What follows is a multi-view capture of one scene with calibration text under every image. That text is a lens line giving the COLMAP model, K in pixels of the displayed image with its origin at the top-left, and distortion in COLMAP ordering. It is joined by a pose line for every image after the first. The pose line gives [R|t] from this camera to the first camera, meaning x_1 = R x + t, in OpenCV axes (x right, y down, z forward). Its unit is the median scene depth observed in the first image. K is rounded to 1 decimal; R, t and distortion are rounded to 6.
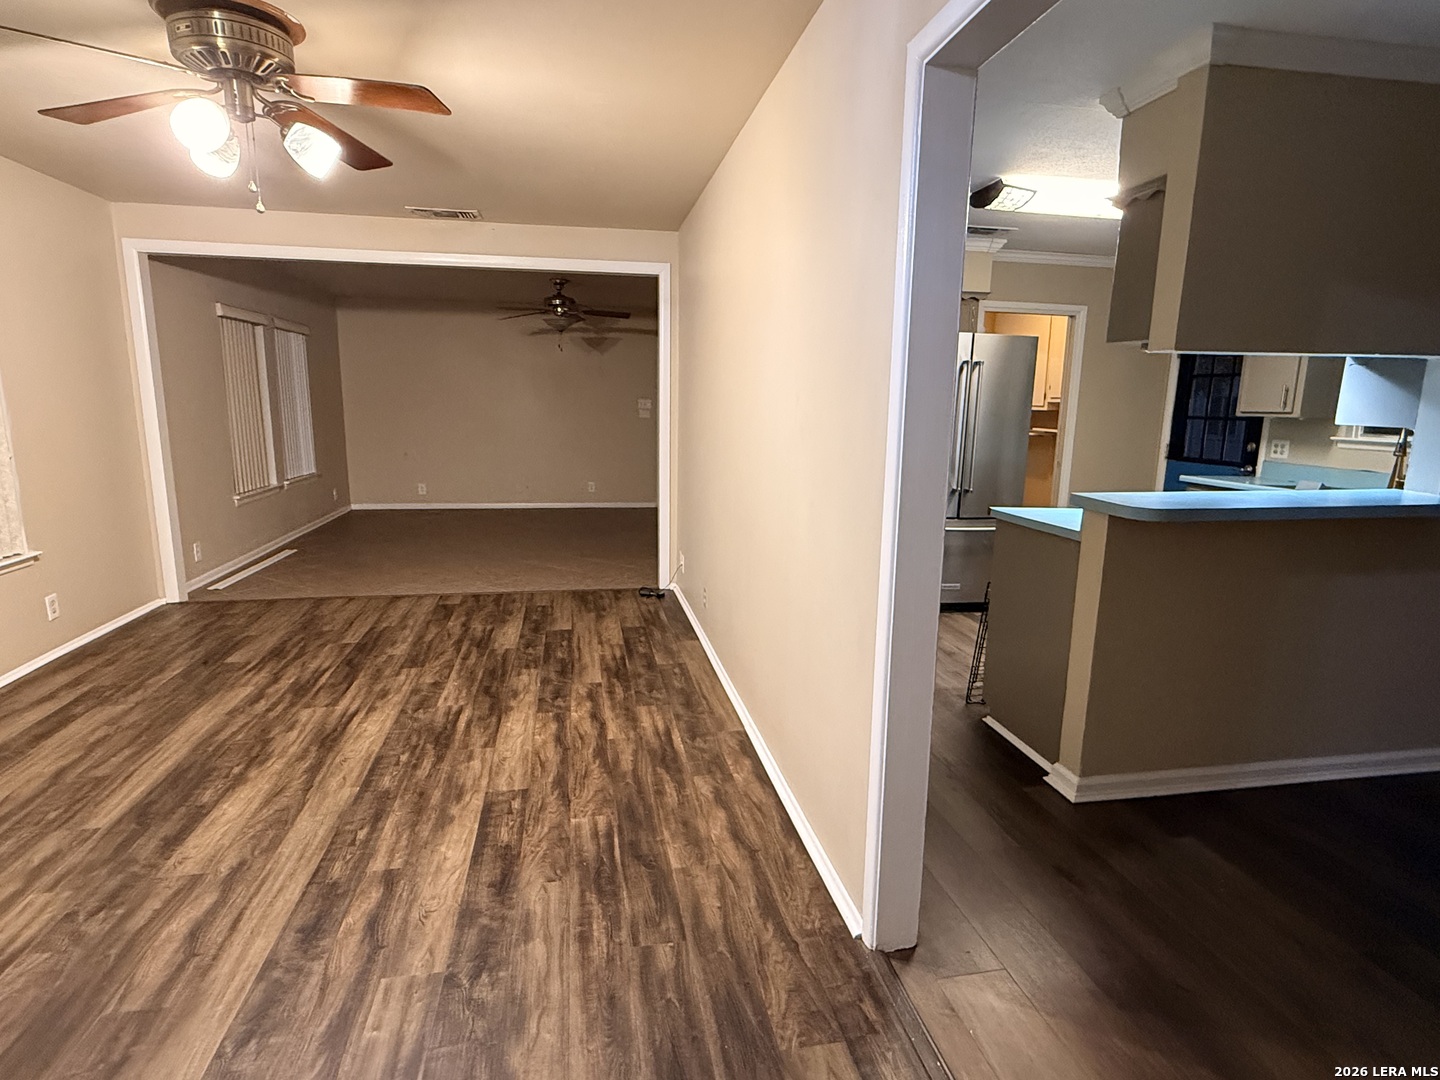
lens RADIAL K [[768.4, 0, 715.0], [0, 768.4, 543.2], [0, 0, 1]] dist [-0.001849, 0.002671]
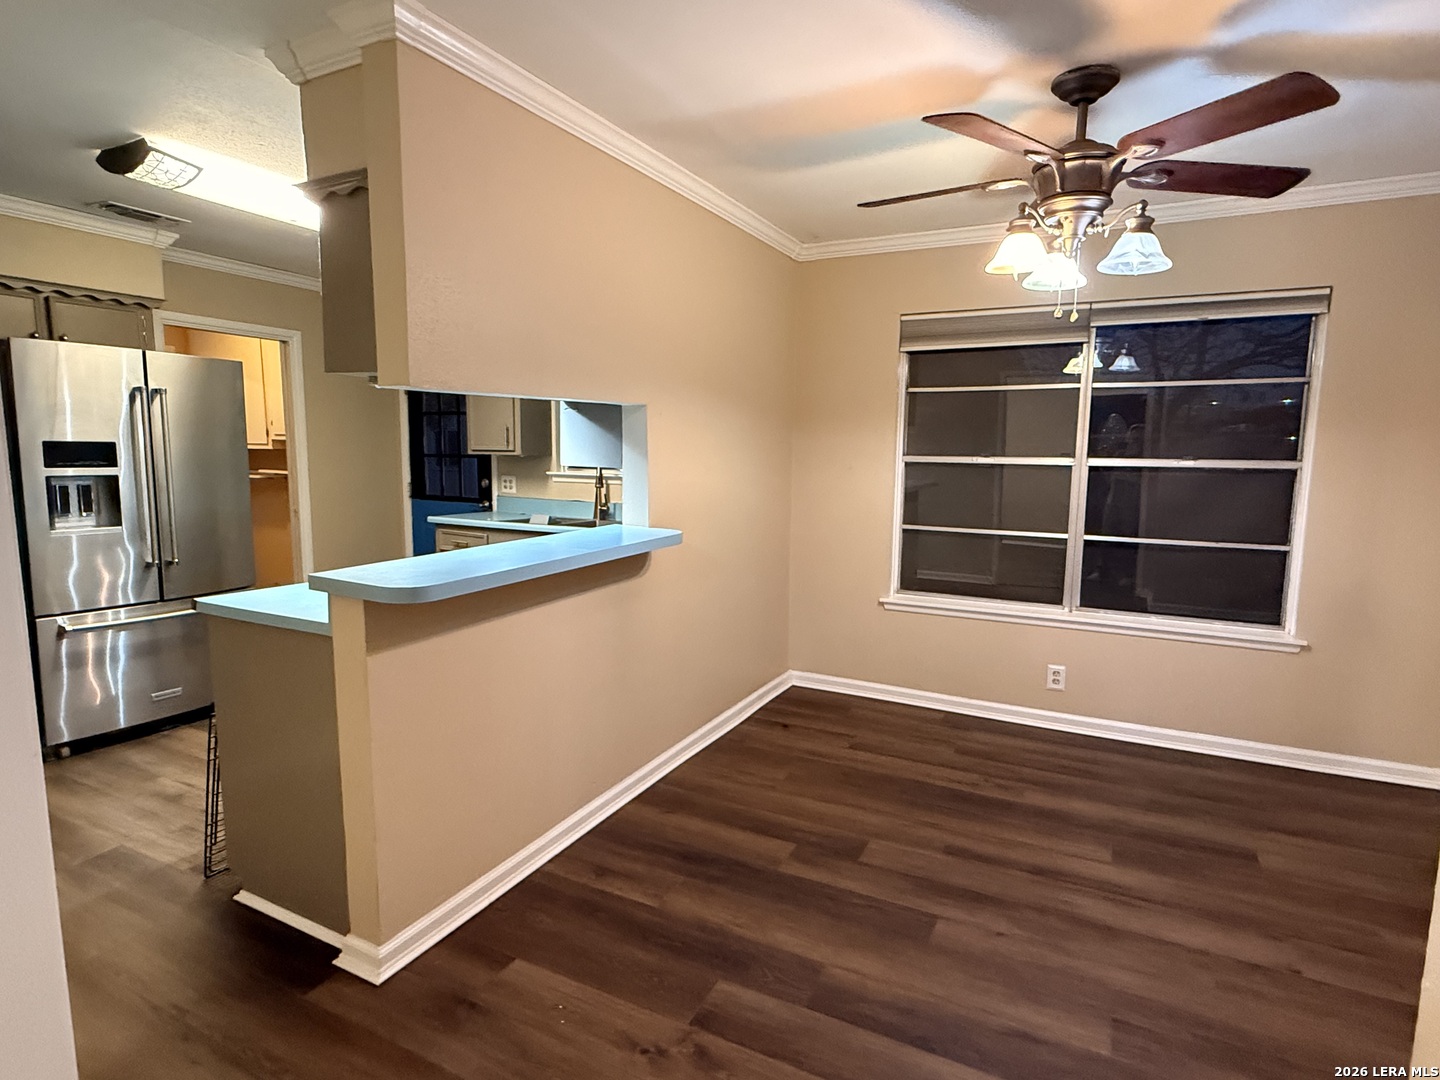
lens RADIAL K [[768.4, 0, 715.0], [0, 768.4, 543.2], [0, 0, 1]] dist [-0.001849, 0.002671]
pose [[0.610639, -0.112018, 0.783946, 0.073585], [0.143995, 0.989148, 0.029178, -0.033857], [-0.778708, 0.095067, 0.620142, 0.137027]]
